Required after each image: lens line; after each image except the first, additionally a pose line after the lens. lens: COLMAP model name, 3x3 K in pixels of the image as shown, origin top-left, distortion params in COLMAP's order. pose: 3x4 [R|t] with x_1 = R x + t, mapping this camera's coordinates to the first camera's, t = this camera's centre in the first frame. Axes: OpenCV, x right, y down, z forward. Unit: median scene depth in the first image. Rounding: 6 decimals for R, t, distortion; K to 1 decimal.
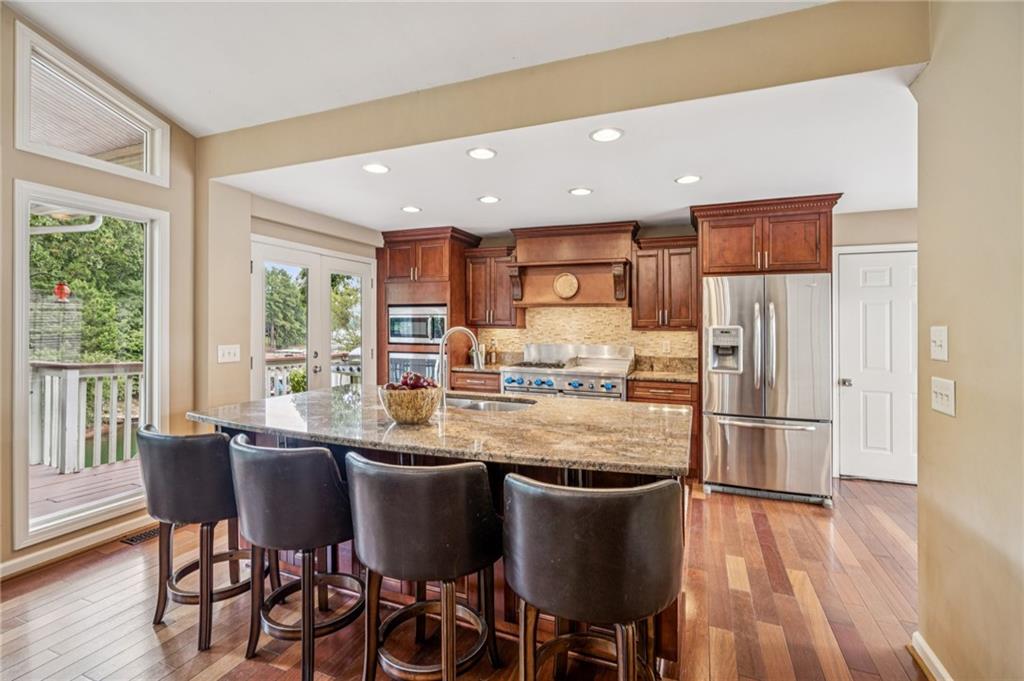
lens RADIAL K [[468.3, 0, 515.9], [0, 468.3, 335.9], [0, 0, 1]] dist [0.000048, 0.000794]
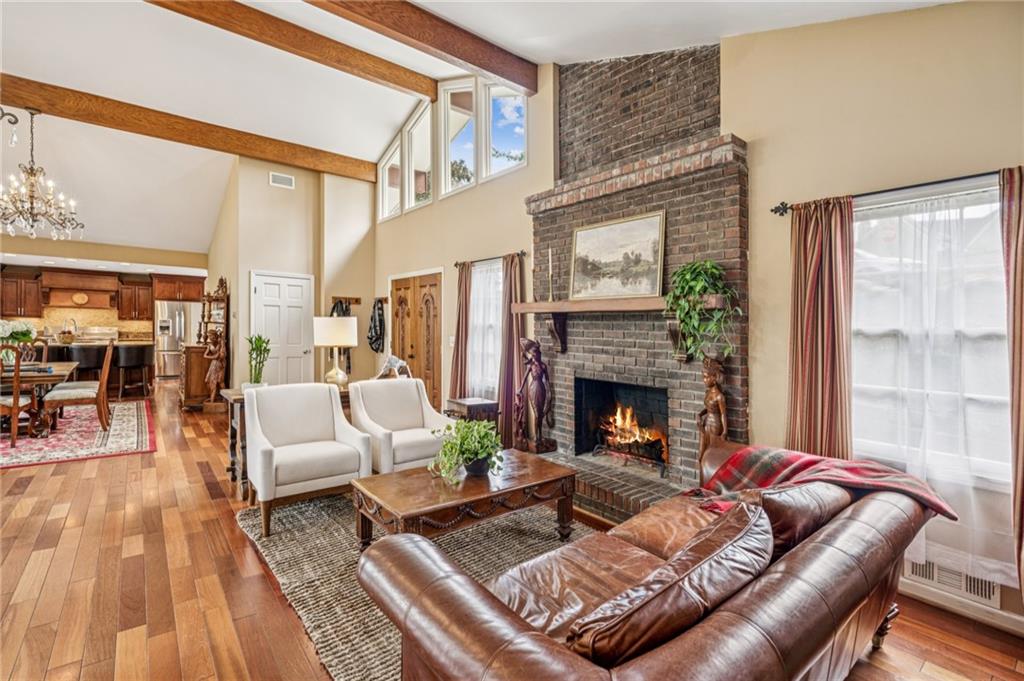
lens RADIAL K [[468.3, 0, 512.5], [0, 468.3, 332.5], [0, 0, 1]] dist [0.000048, 0.000794]
pose [[0.503953, -0.001285, 0.863730, -0.795859], [0.000750, 0.999999, 0.001051, 0.050795], [-0.863731, 0.000118, 0.503954, -1.903423]]
